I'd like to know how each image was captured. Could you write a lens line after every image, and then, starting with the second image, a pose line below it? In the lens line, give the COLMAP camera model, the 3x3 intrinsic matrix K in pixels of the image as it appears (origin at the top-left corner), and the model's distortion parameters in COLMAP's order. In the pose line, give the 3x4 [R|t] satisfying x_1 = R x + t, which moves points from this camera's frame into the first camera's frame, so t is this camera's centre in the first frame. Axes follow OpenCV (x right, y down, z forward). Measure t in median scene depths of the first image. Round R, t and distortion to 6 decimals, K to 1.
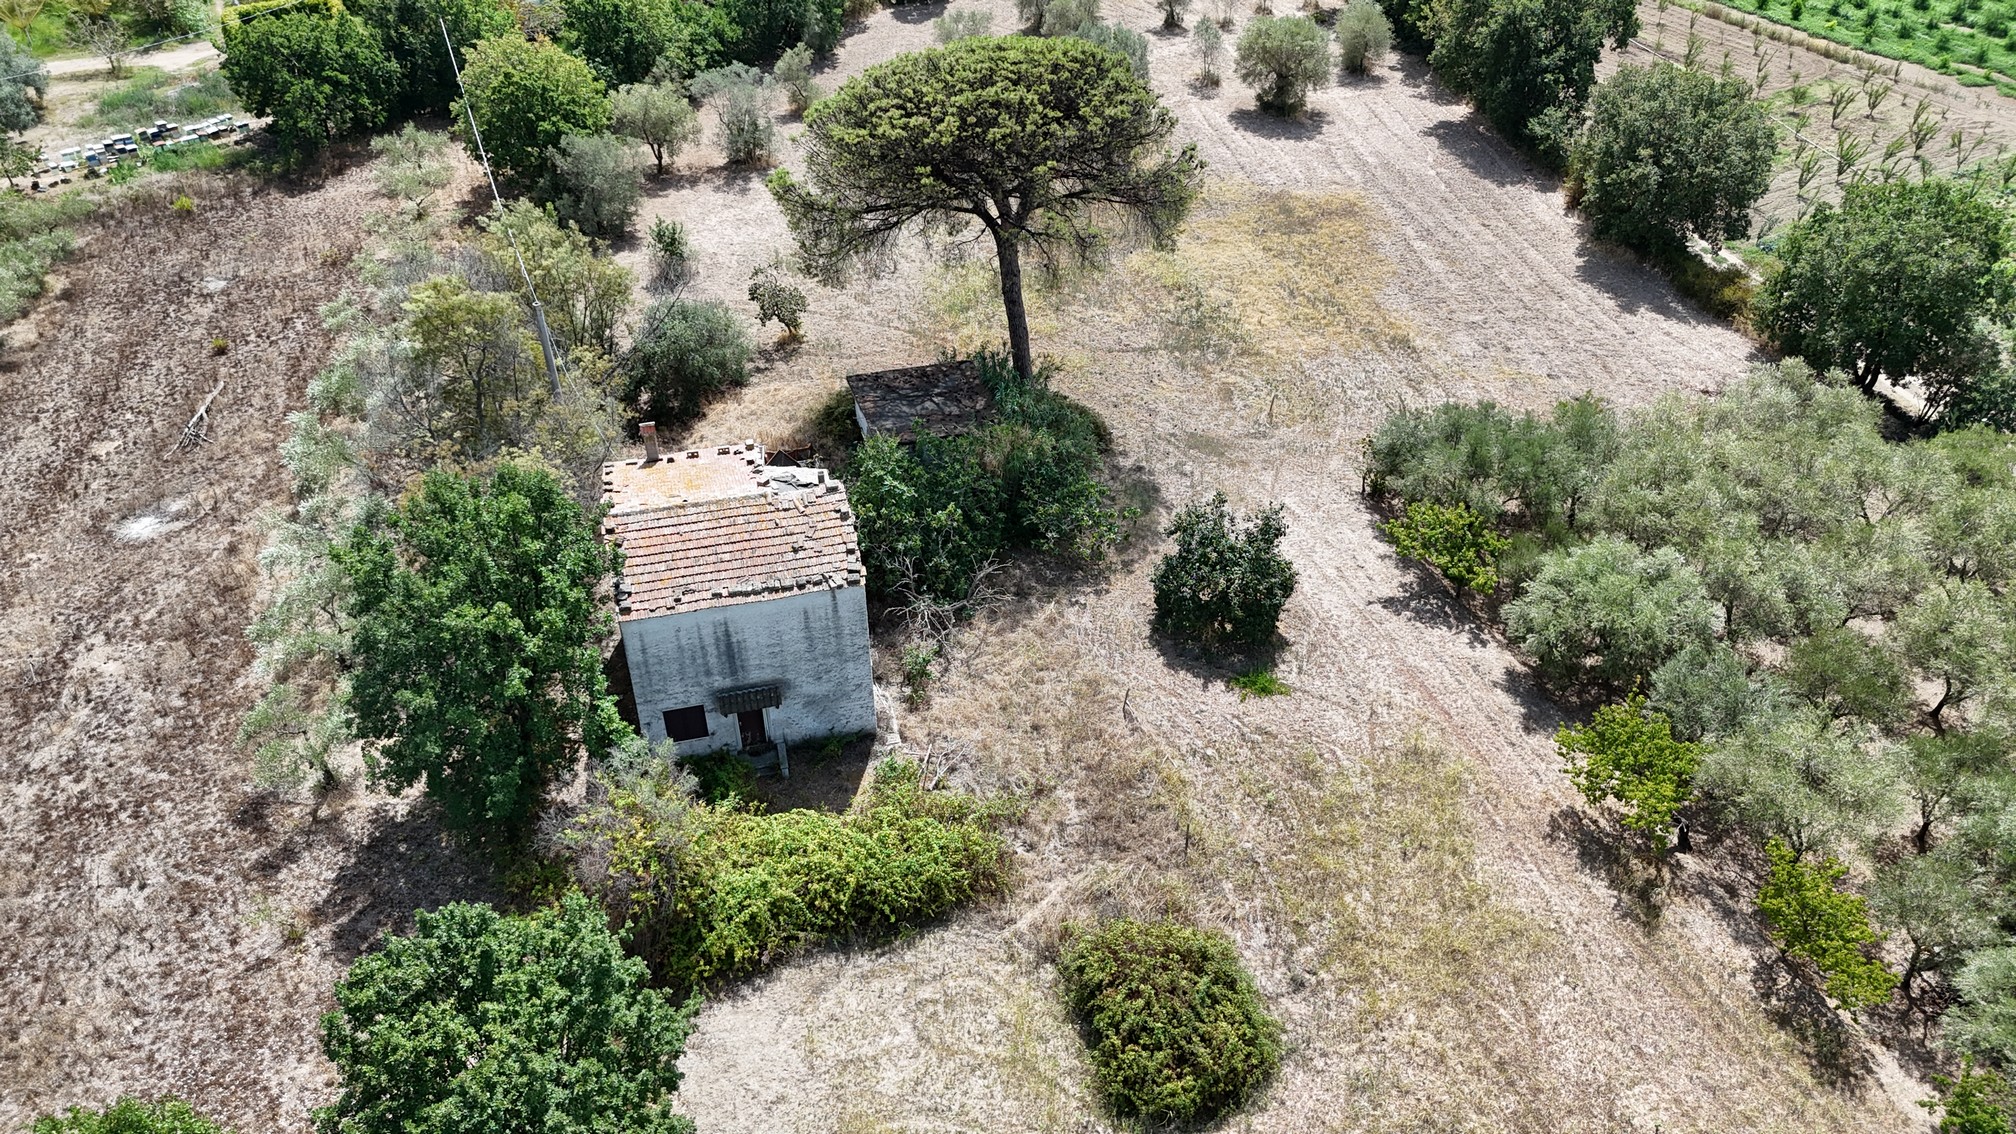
lens RADIAL K [[1497.1, 0, 996.7], [0, 1497.1, 566.2], [0, 0, 1]] dist [0.082956, -0.117601]
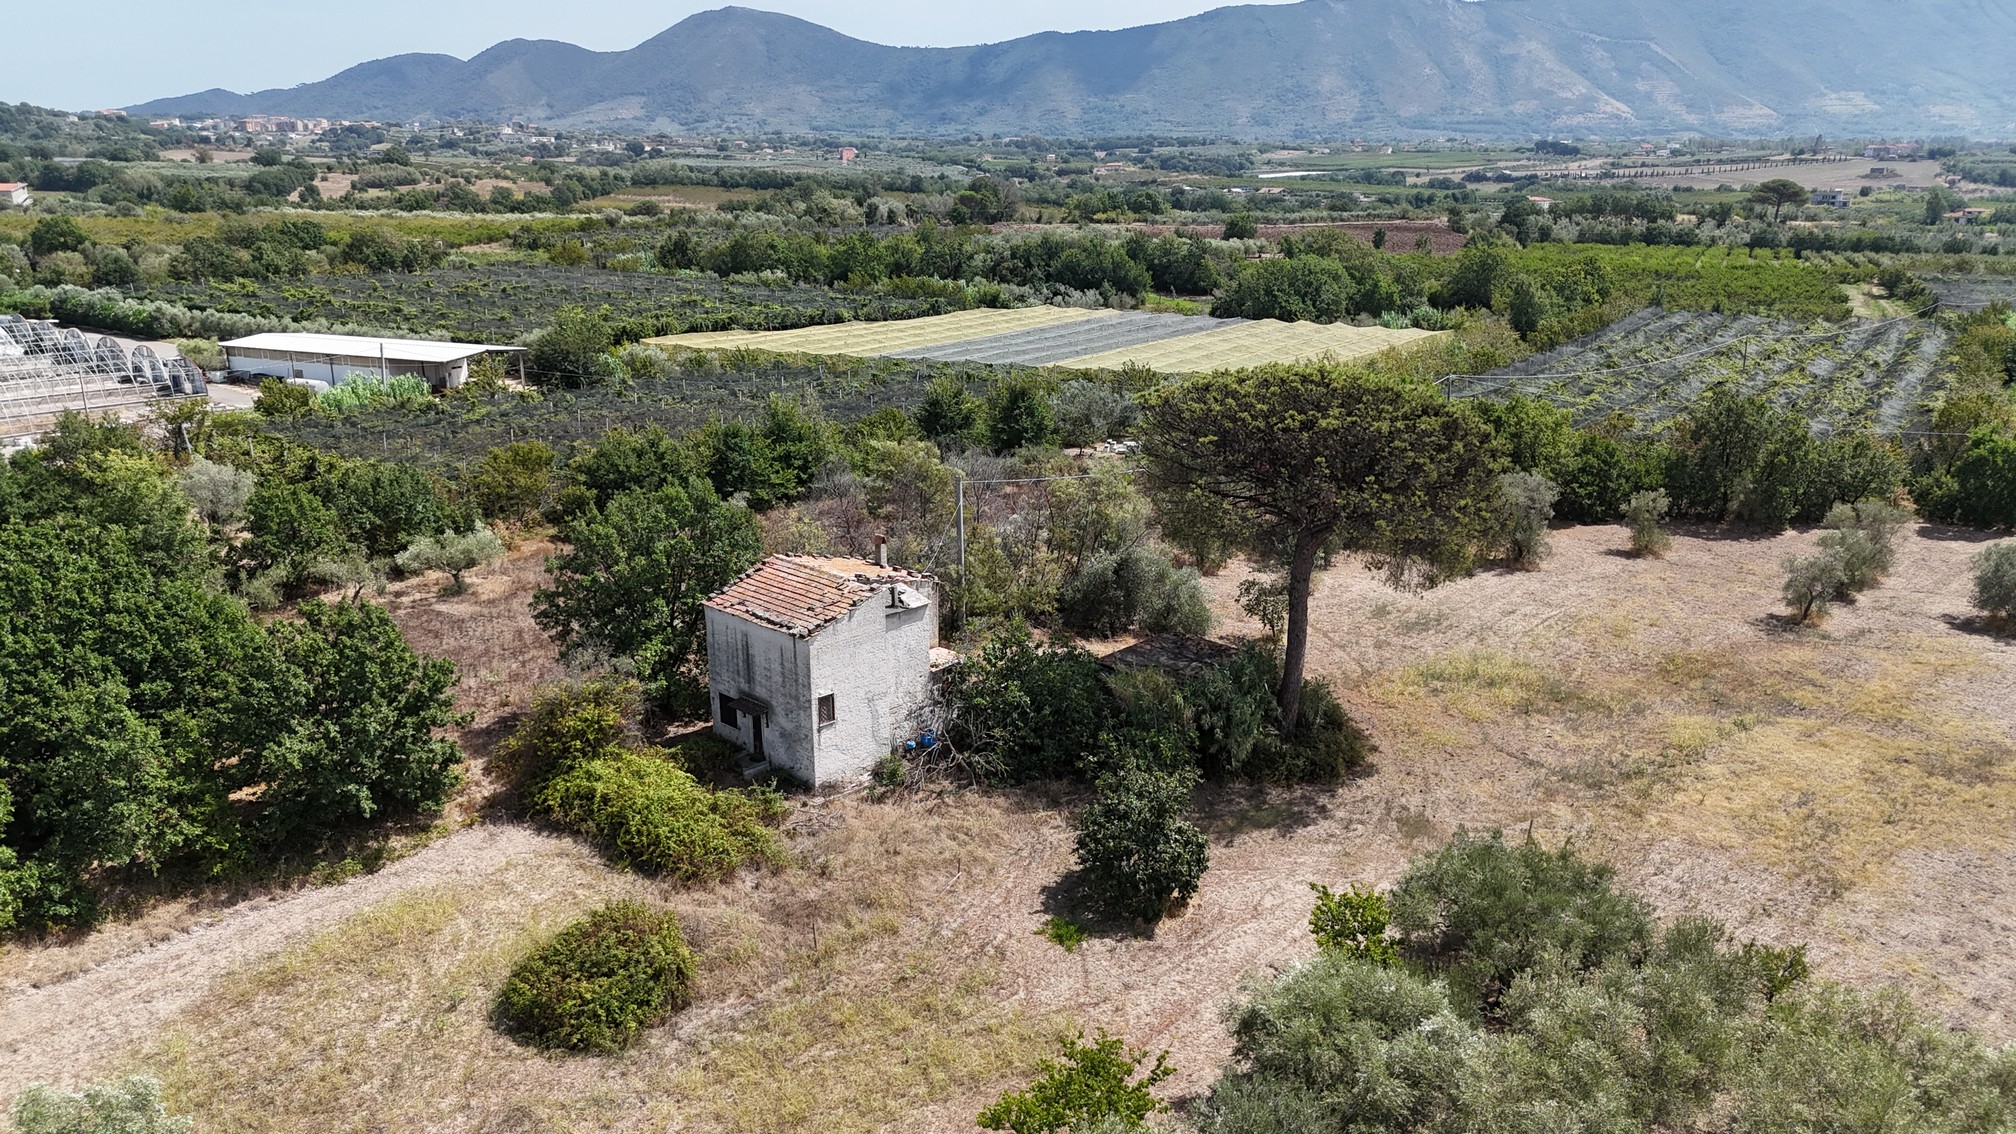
lens RADIAL K [[1497.1, 0, 996.7], [0, 1497.1, 566.2], [0, 0, 1]] dist [0.082956, -0.117601]
pose [[0.547650, 0.291171, -0.784410, 0.921015], [-0.506665, 0.861474, -0.033960, -0.077509], [0.665860, 0.416031, 0.619313, 0.285001]]
